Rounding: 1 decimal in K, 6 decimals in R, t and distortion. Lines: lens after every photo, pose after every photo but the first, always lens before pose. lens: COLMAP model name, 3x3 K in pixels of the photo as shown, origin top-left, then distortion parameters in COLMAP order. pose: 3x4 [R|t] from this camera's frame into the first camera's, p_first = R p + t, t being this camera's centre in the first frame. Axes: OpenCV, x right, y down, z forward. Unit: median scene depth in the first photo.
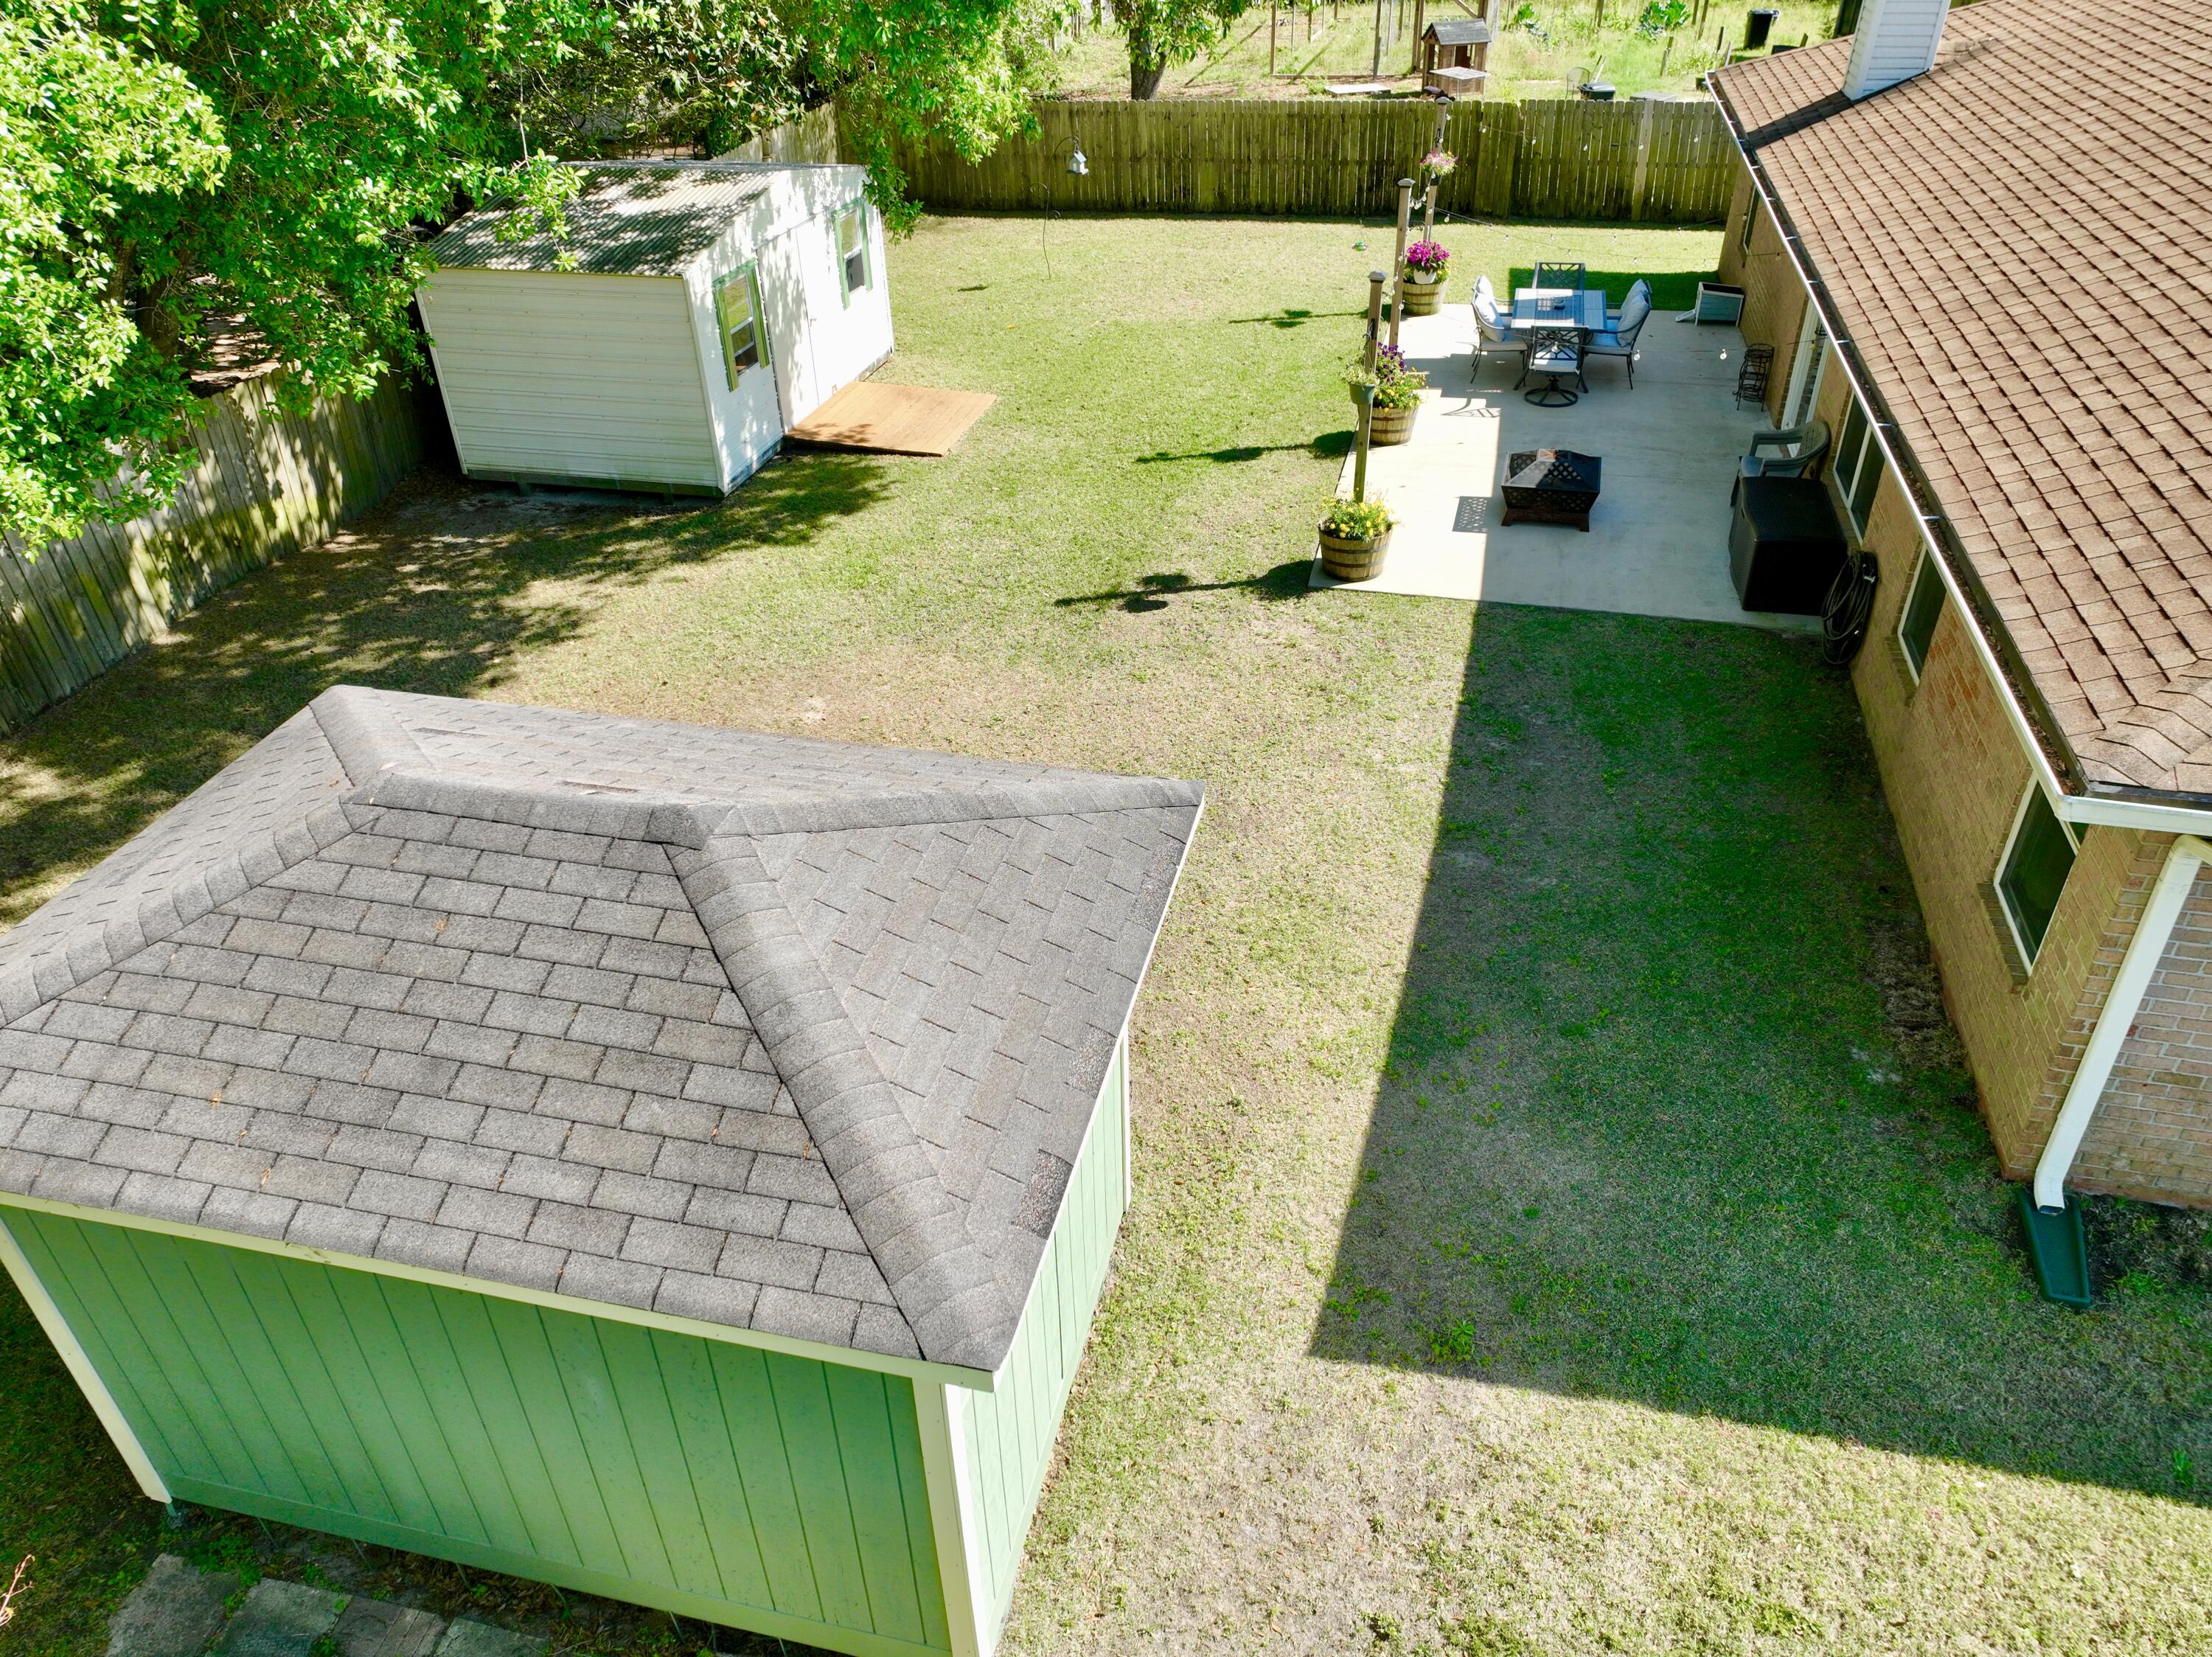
lens RADIAL K [[1538.6, 0, 1106.0], [0, 1538.6, 828.5], [0, 0, 1]] dist [-0.005682, 0.000341]
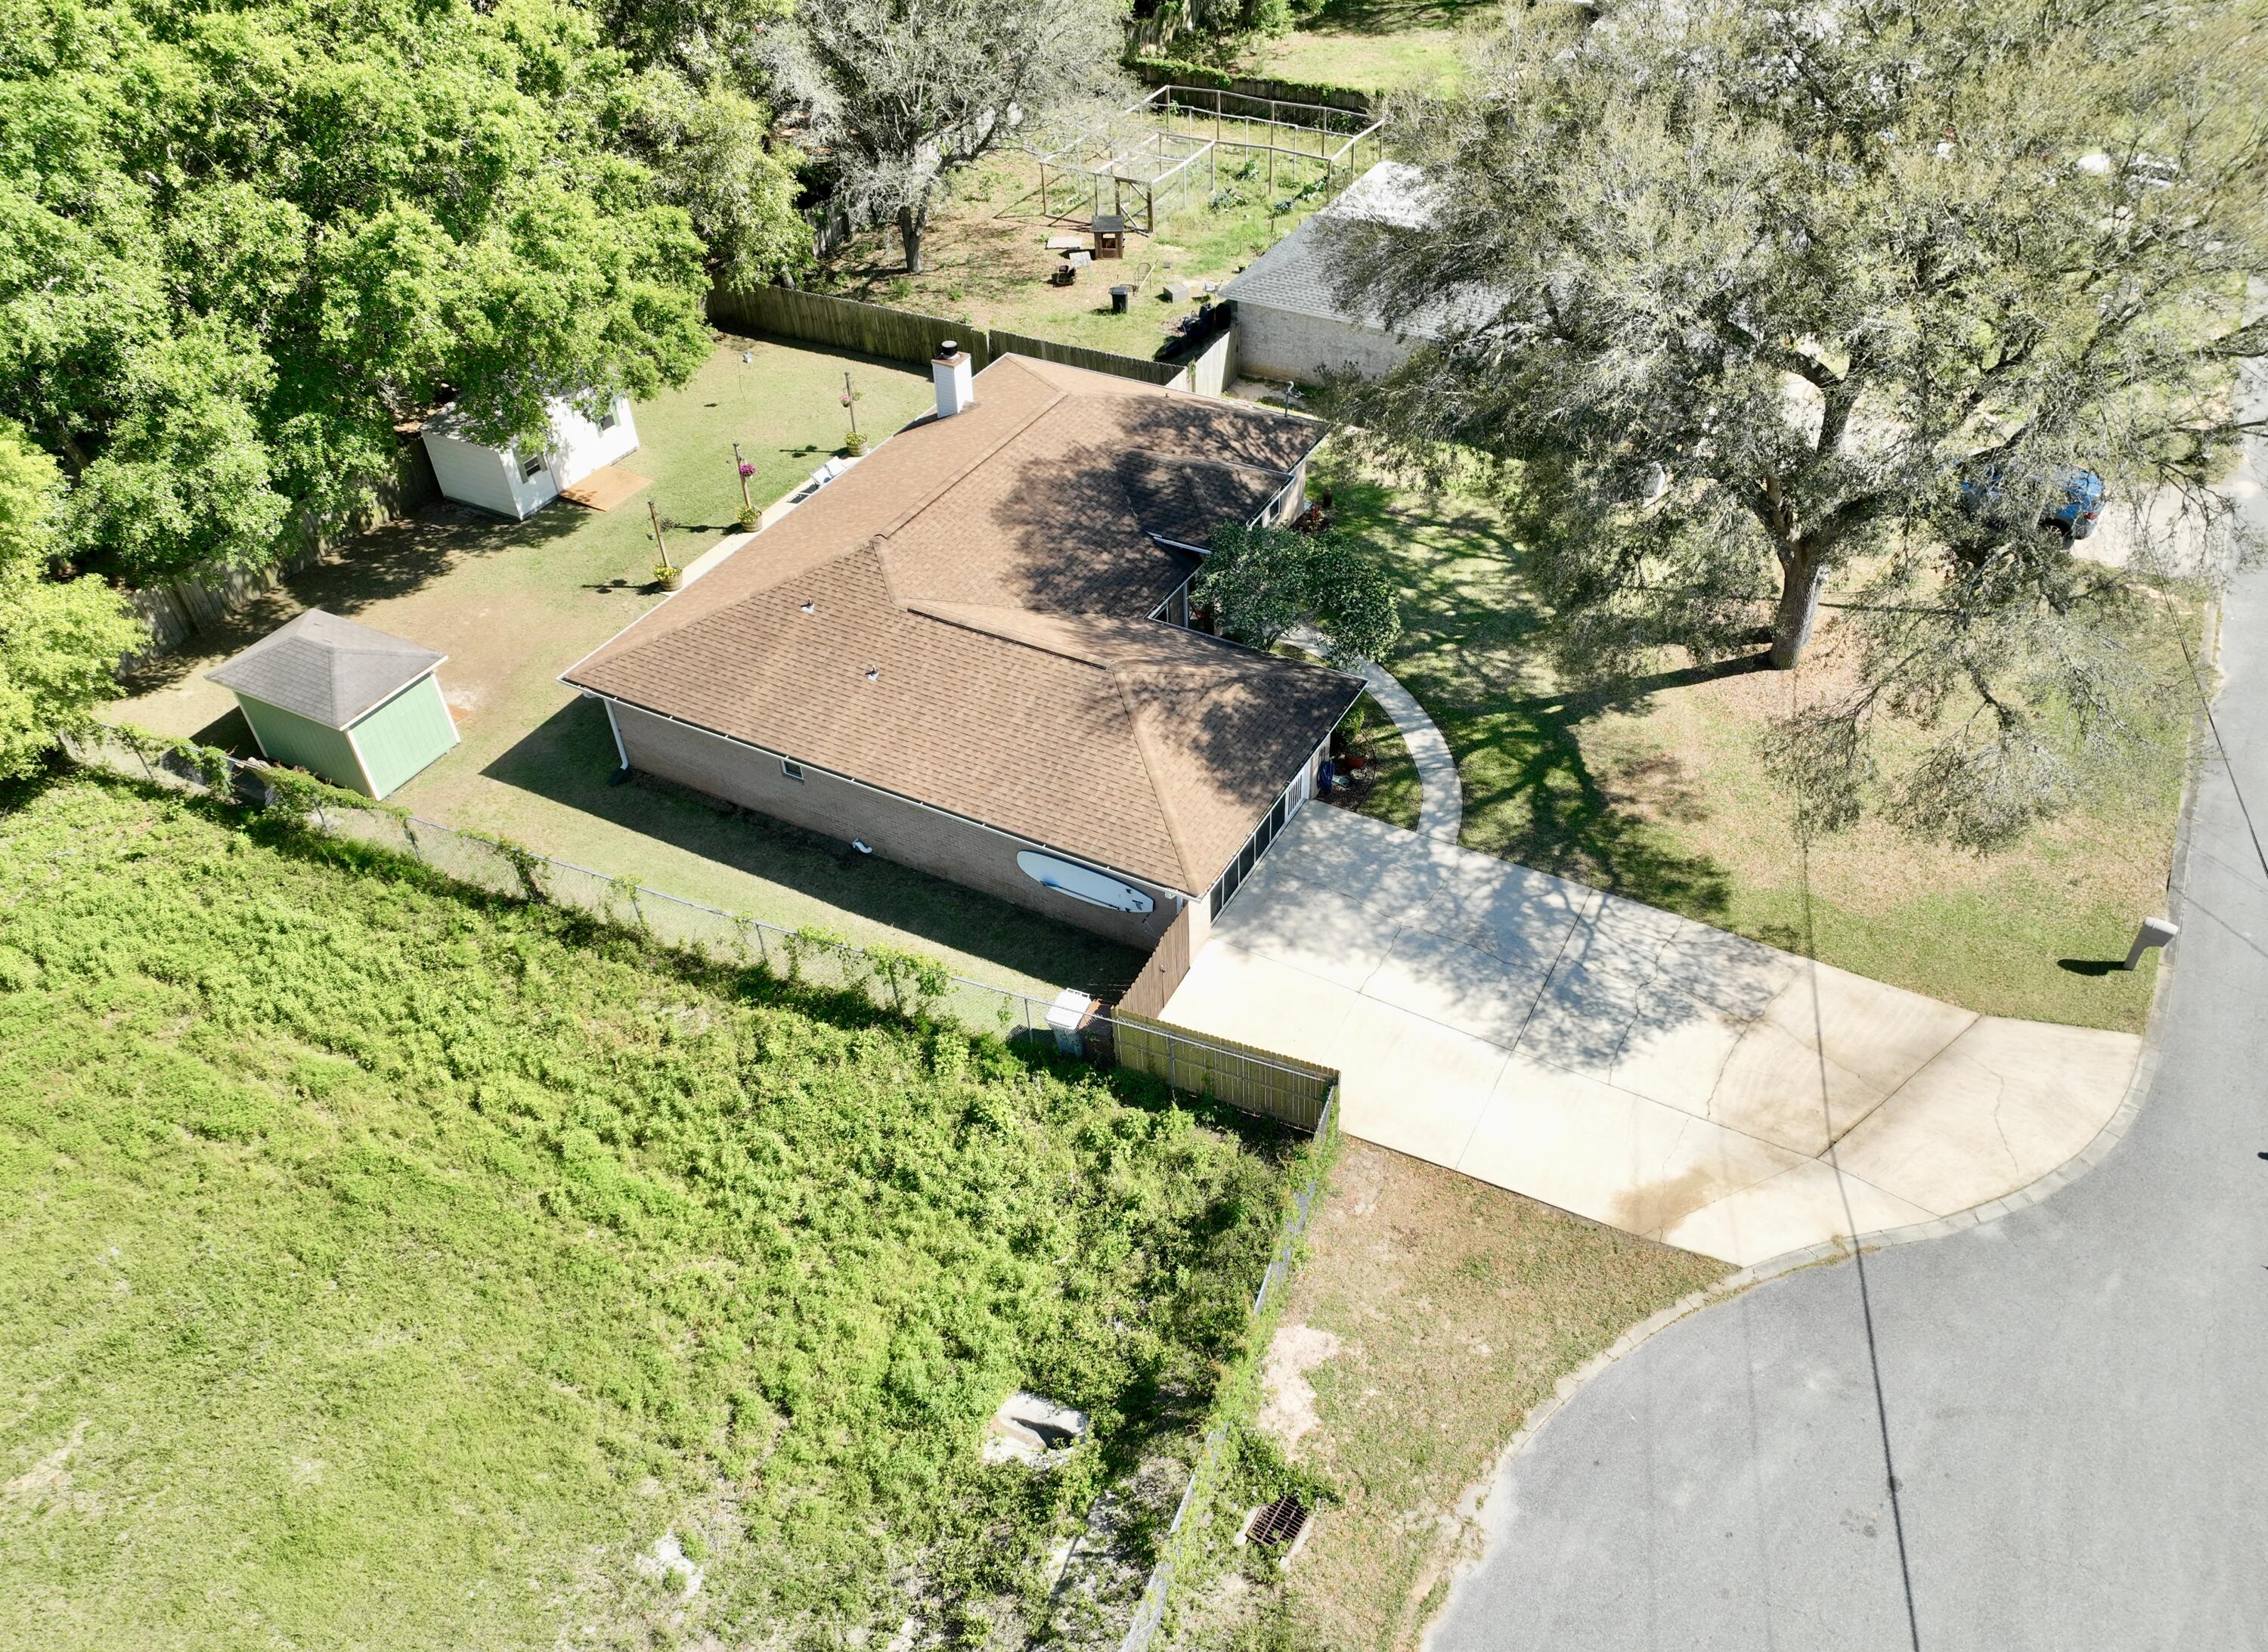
lens RADIAL K [[1727.7, 0, 1194.5], [0, 1727.7, 827.2], [0, 0, 1]] dist [-0.037554, -0.001345]
pose [[0.970797, 0.160471, -0.178333, 1.850859], [-0.140892, 0.983018, 0.117581, -0.249884], [0.194172, -0.089022, 0.976920, -2.146282]]
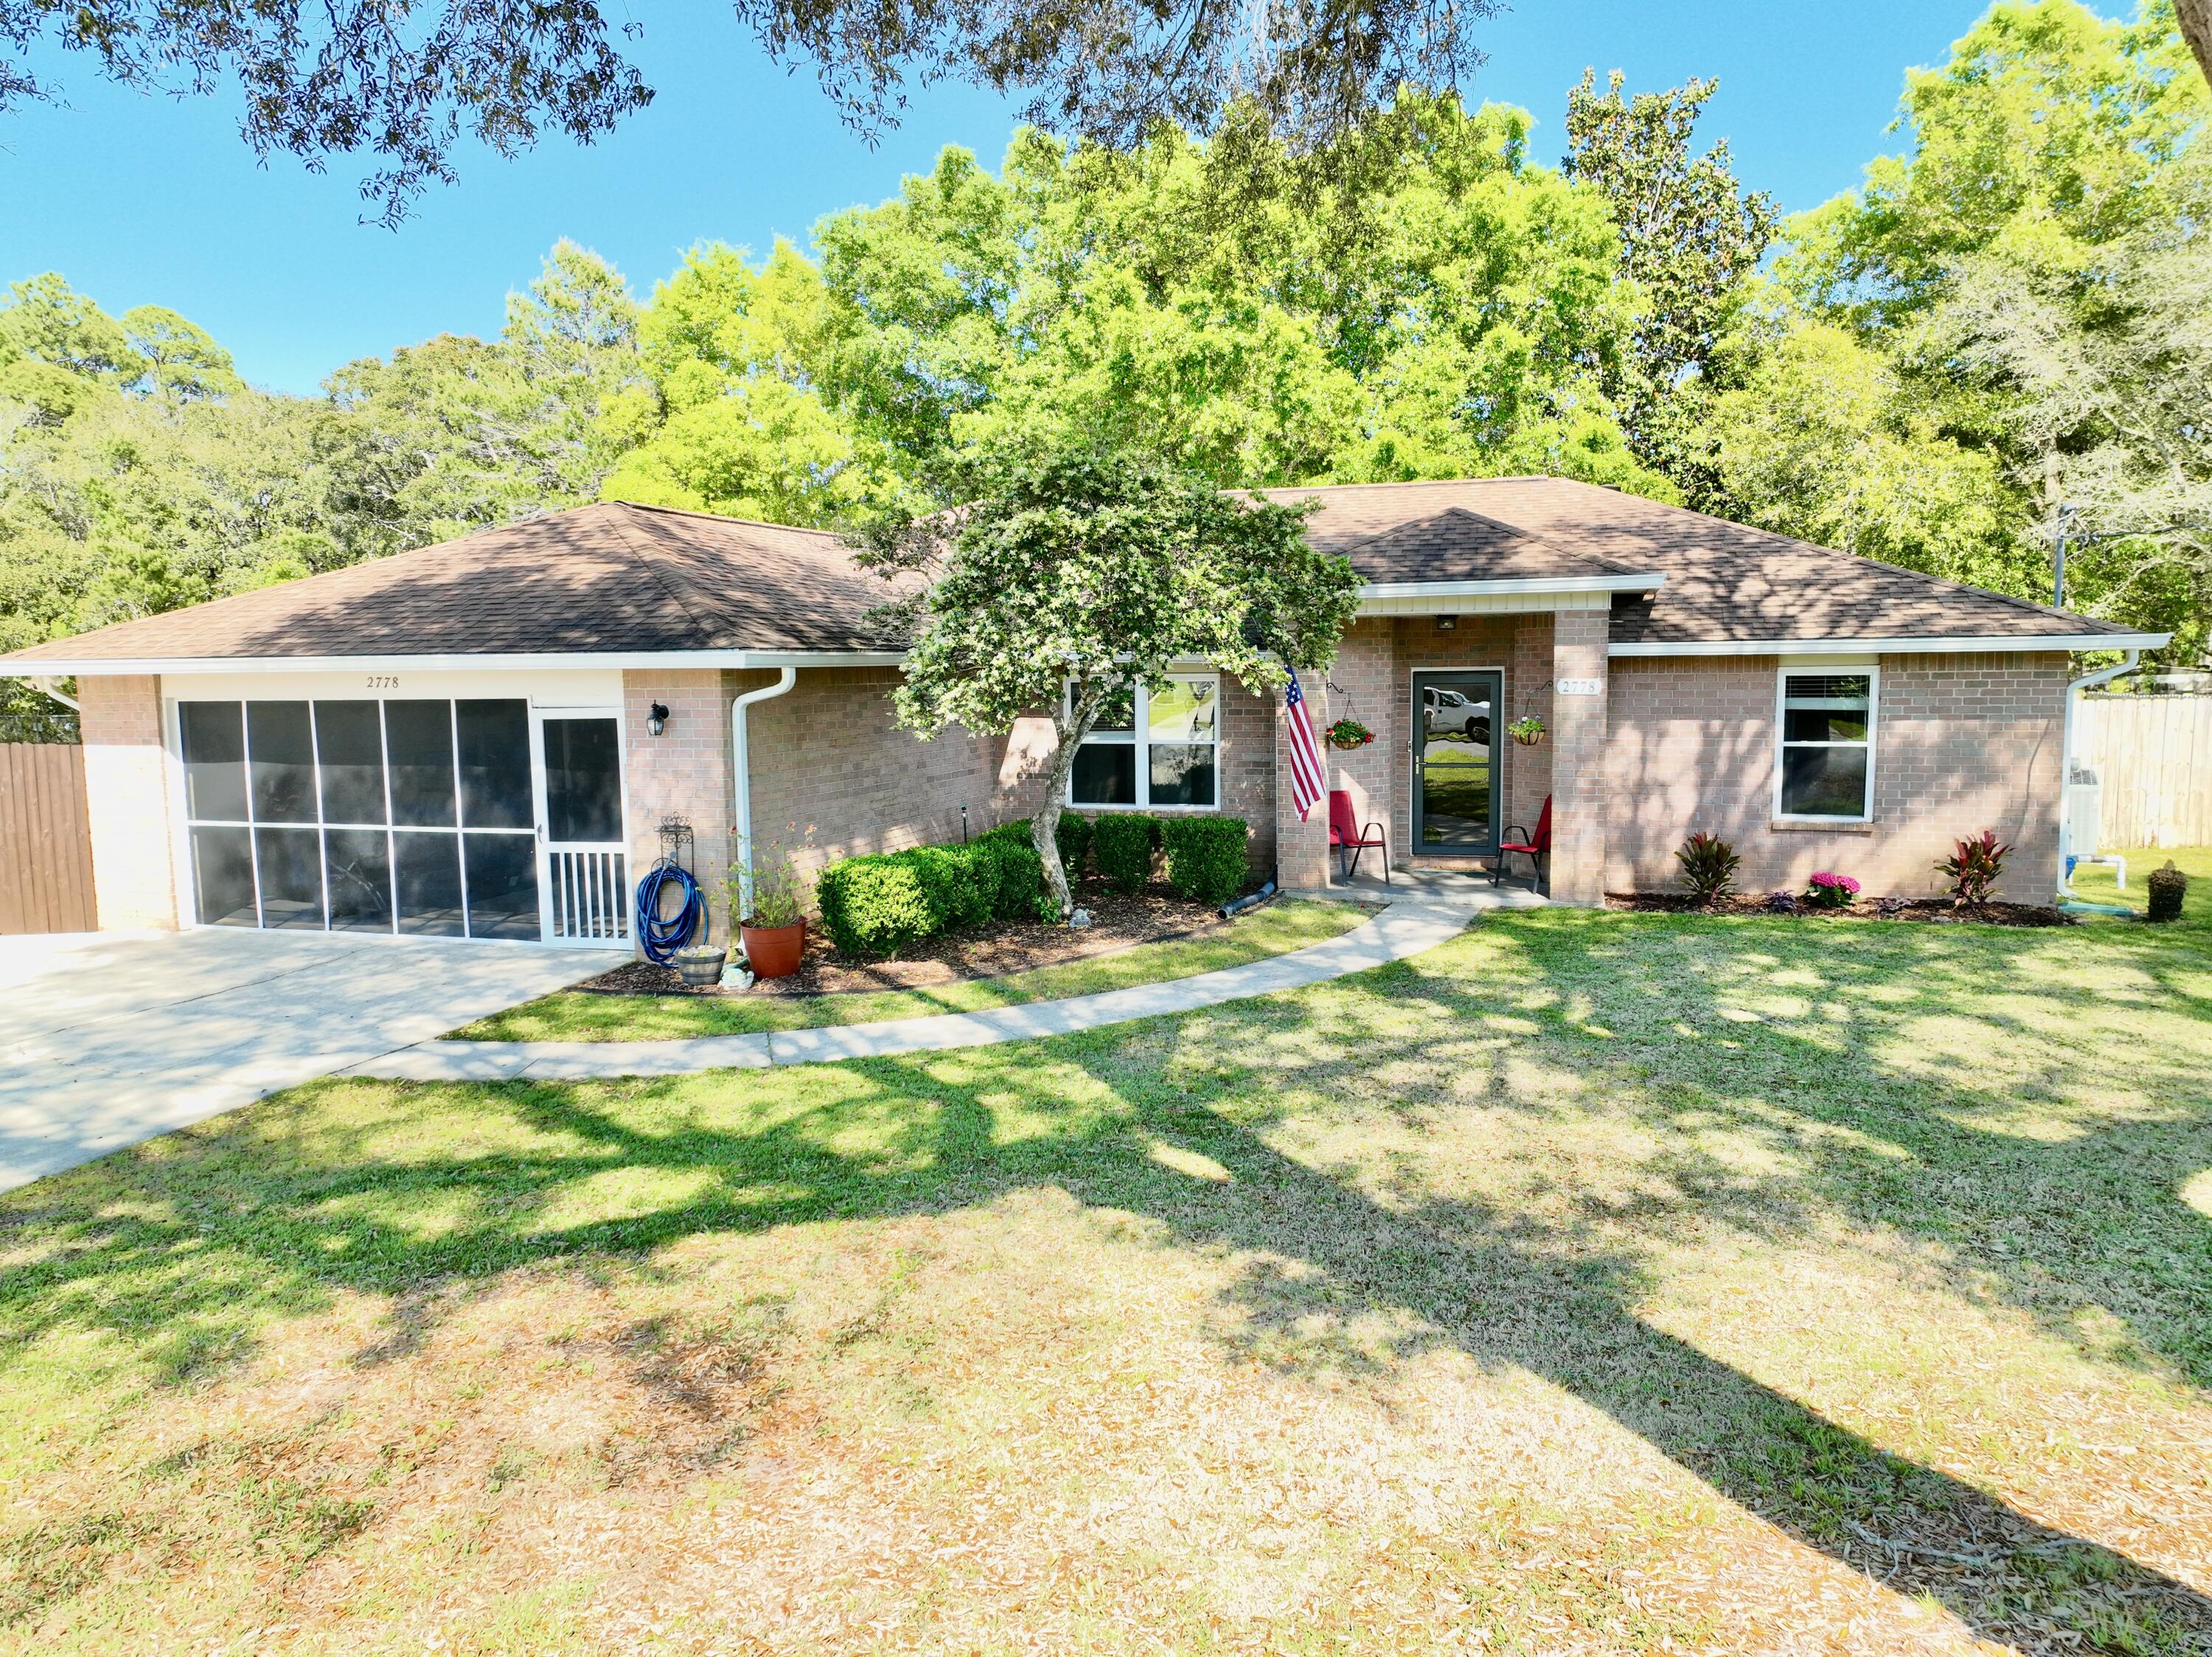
lens RADIAL K [[1633.7, 0, 1105.6], [0, 1633.7, 783.9], [0, 0, 1]] dist [-0.012225, 0.000900]
pose [[-0.038585, 0.137223, -0.989788, 2.453713], [-0.539755, 0.830729, 0.136213, -0.358137], [0.840938, 0.539499, 0.042013, 0.872291]]
